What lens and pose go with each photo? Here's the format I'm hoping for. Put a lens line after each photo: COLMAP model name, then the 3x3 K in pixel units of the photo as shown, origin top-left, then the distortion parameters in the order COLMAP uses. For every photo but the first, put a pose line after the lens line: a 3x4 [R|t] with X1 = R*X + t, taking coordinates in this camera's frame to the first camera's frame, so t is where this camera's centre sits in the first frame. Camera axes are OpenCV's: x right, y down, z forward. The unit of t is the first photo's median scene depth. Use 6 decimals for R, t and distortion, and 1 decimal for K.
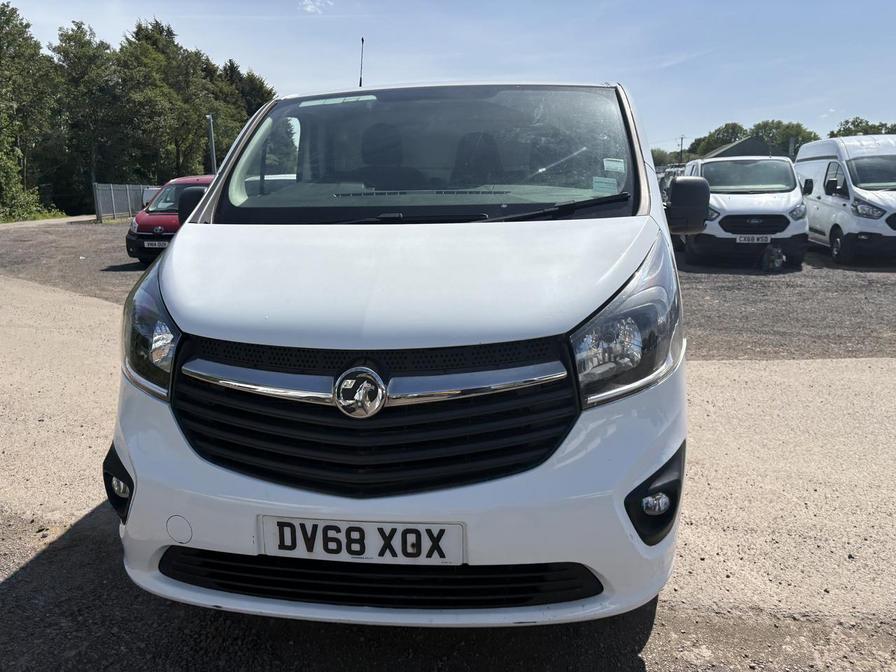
lens RADIAL K [[679.2, 0, 448.0], [0, 679.2, 336.0], [0, 0, 1]] dist [0.054944, -0.059201]
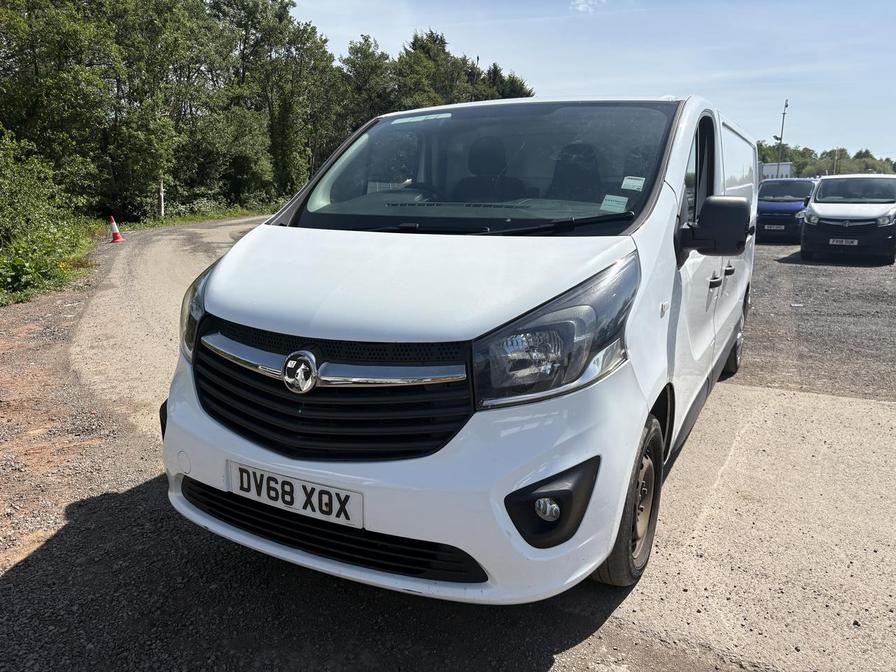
lens RADIAL K [[679.2, 0, 448.0], [0, 679.2, 336.0], [0, 0, 1]] dist [0.054944, -0.059201]
pose [[0.935849, 0.096714, -0.338869, 0.400669], [-0.096260, 0.995190, 0.018192, -0.021751], [0.338998, 0.015595, 0.940658, -0.040780]]
